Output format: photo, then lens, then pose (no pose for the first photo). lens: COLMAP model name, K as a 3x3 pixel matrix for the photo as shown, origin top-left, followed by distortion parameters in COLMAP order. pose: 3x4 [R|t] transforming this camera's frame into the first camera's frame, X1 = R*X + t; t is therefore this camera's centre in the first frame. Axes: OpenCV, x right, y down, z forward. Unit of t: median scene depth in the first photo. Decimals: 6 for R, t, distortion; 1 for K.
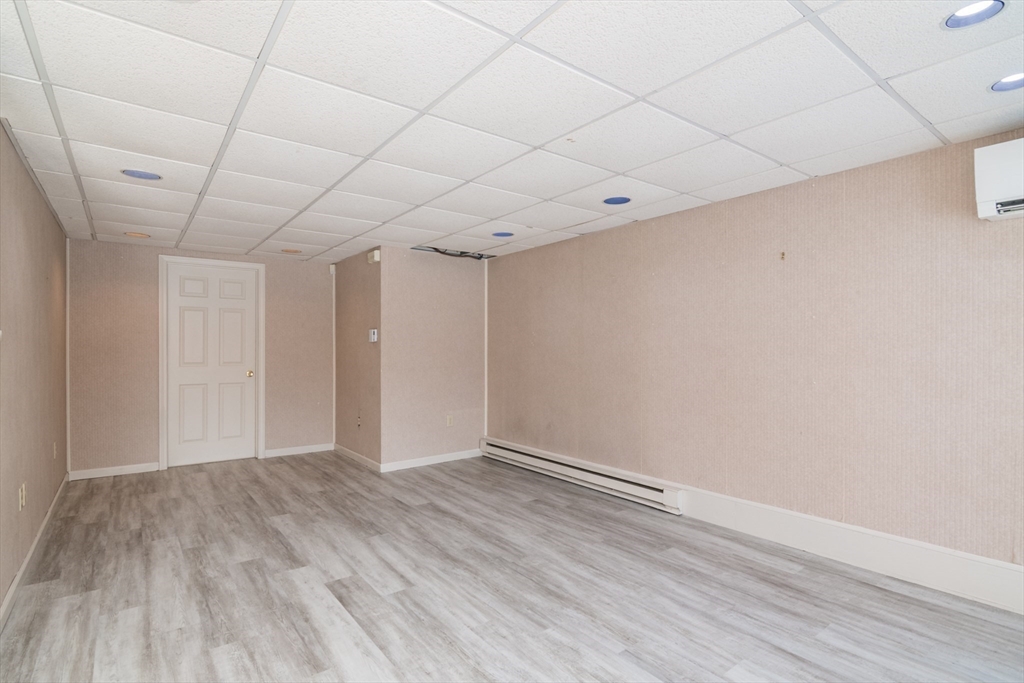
lens RADIAL K [[503.6, 0, 511.6], [0, 503.6, 344.4], [0, 0, 1]] dist [-0.000271, 0.000292]
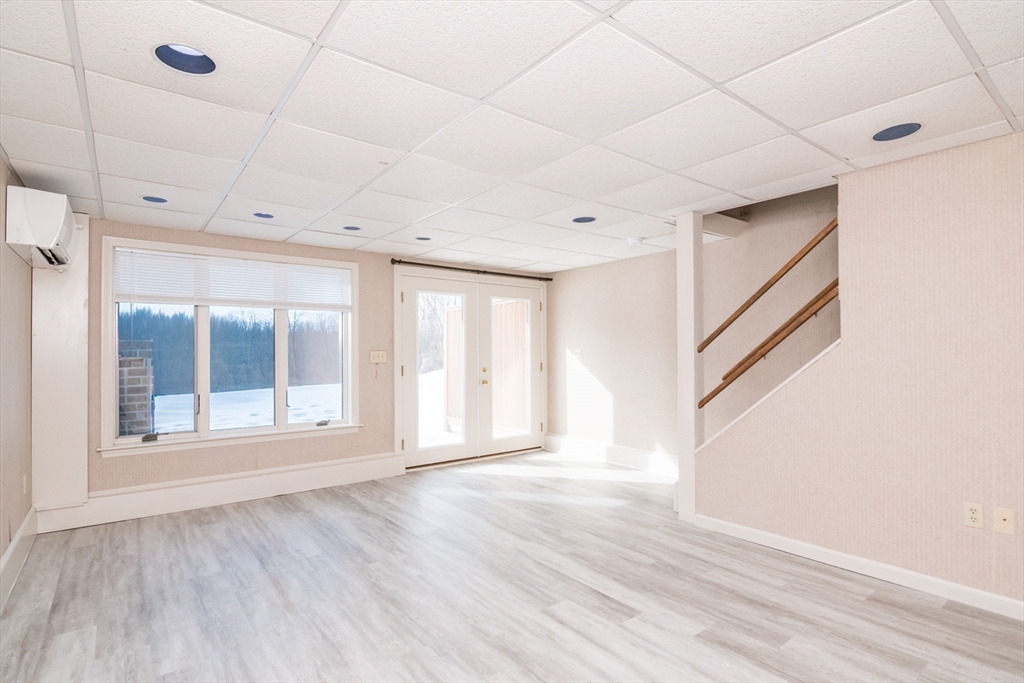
lens RADIAL K [[503.6, 0, 512.0], [0, 503.6, 344.6], [0, 0, 1]] dist [-0.000271, 0.000292]
pose [[-0.999933, 0.008142, -0.008263, -0.137201], [0.008289, 0.999804, -0.017974, 0.007109], [0.008115, -0.018041, -0.999804, 1.952068]]
